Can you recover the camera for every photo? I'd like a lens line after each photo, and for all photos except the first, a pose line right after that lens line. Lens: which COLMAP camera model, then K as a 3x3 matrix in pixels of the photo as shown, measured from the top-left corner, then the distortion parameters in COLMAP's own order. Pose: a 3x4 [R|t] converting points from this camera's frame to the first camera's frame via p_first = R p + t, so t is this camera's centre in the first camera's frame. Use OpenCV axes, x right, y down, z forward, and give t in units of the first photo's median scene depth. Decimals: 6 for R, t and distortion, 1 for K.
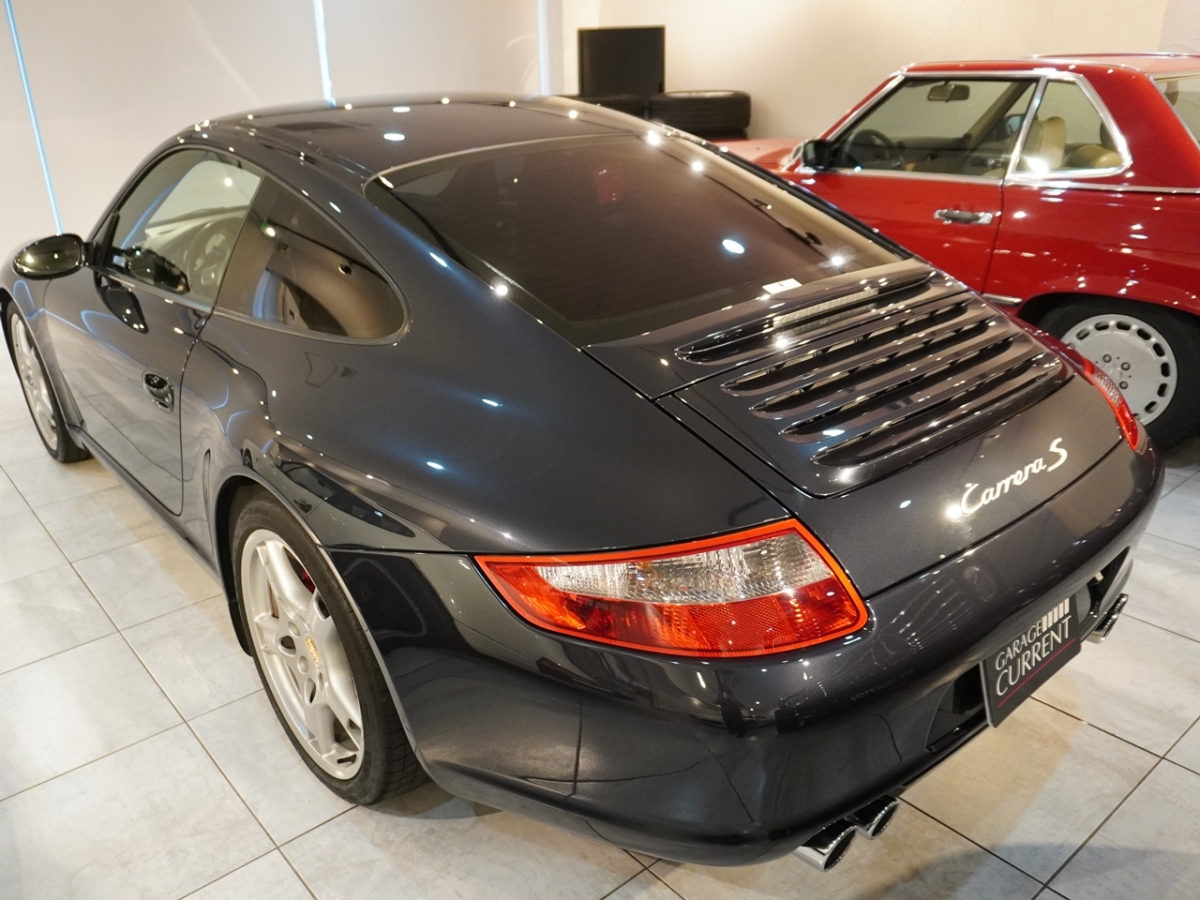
lens RADIAL K [[935.8, 0, 586.0], [0, 935.8, 472.2], [0, 0, 1]] dist [-0.028739, 0.034336]
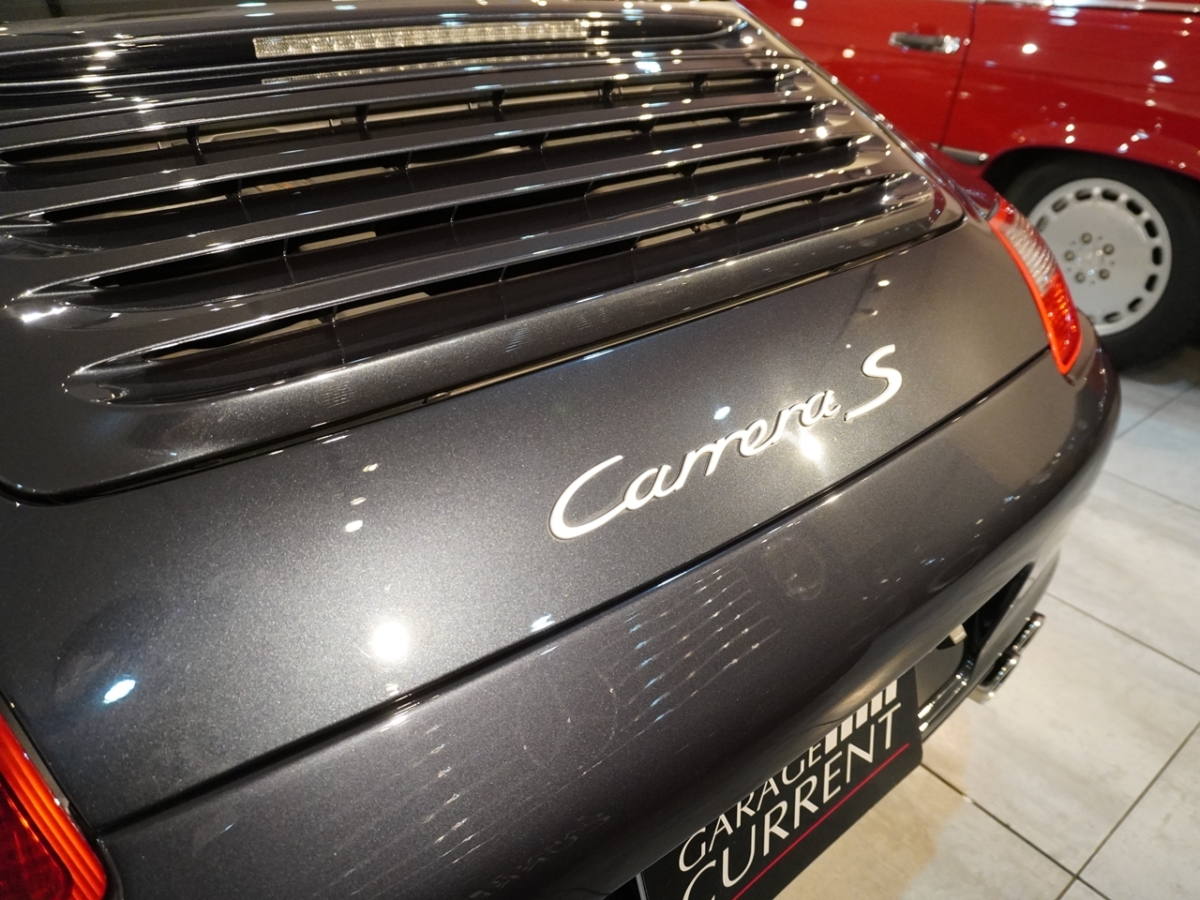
lens RADIAL K [[921.9, 0, 668.7], [0, 921.9, 444.5], [0, 0, 1]] dist [-0.013535, 0.002730]
pose [[0.996896, 0.036590, 0.069704, 0.325700], [-0.043367, 0.994209, 0.098328, -0.024490], [-0.065702, -0.101046, 0.992710, 0.485629]]
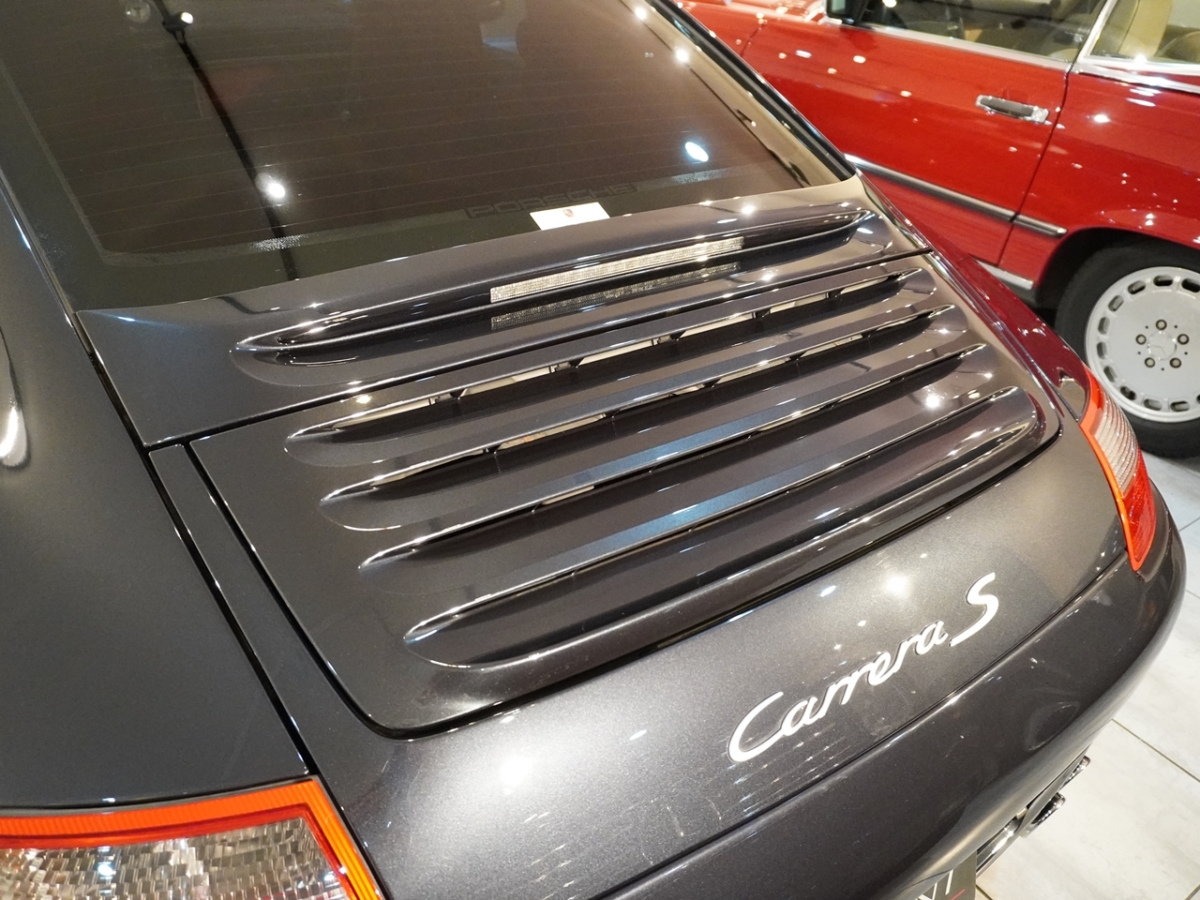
lens RADIAL K [[935.8, 0, 596.0], [0, 935.8, 451.0], [0, 0, 1]] dist [-0.028739, 0.034336]
pose [[0.991581, 0.127752, -0.021124, 0.248277], [-0.123478, 0.982020, 0.142790, -0.137960], [0.038986, -0.138979, 0.989528, 0.407484]]
